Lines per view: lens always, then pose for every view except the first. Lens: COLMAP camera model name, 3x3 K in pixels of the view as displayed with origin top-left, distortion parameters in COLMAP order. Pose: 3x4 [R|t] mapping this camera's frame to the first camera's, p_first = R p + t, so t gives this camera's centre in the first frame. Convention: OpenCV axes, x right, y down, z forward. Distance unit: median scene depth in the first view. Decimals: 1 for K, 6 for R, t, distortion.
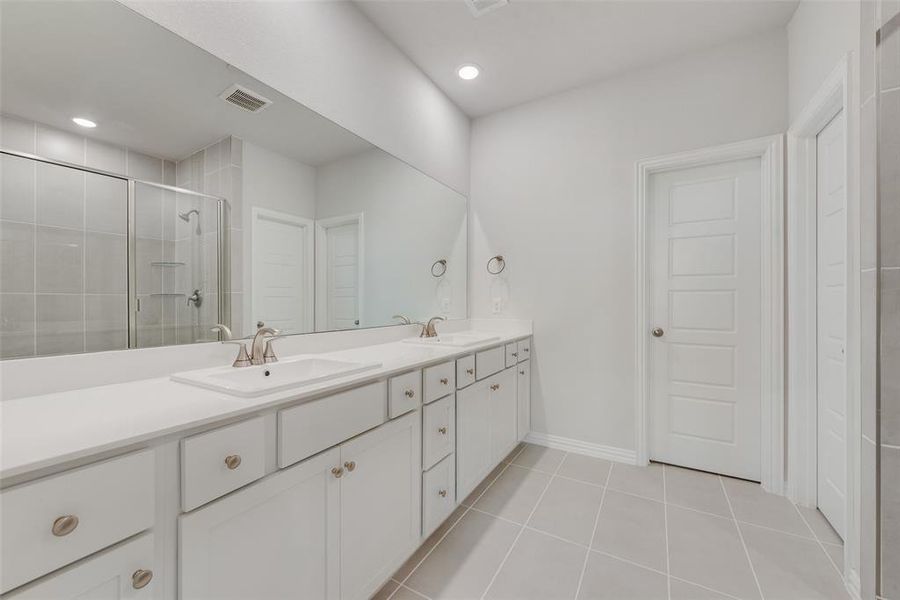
lens RADIAL K [[345.0, 0, 426.3], [0, 345.0, 305.1], [0, 0, 1]] dist [0.000977, -0.000134]
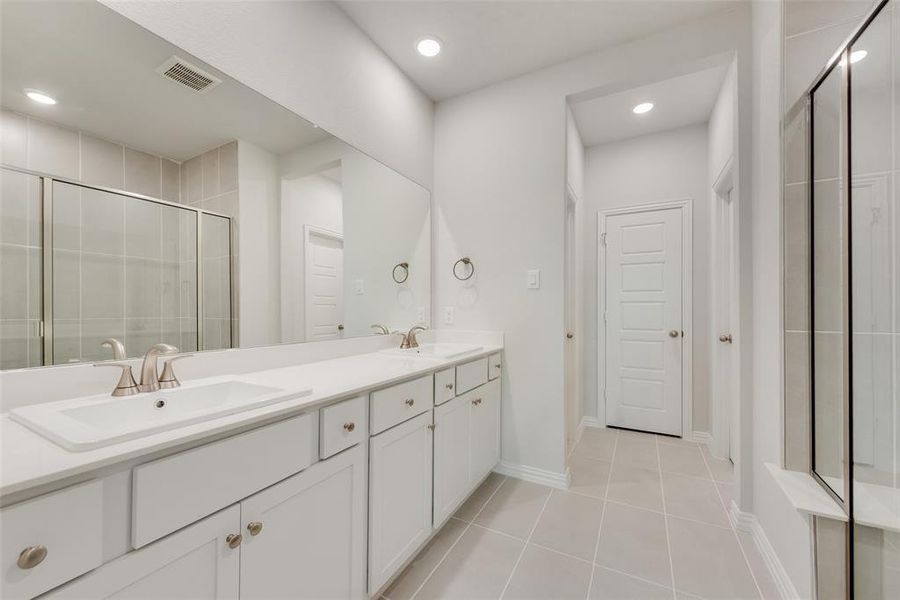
lens RADIAL K [[350.8, 0, 455.4], [0, 350.8, 303.0], [0, 0, 1]] dist [-0.000530, -0.000016]
pose [[0.994346, 0.006857, 0.105970, 0.088415], [-0.003783, 0.999567, -0.029184, -0.004846], [-0.106125, 0.028618, 0.993941, 0.119122]]
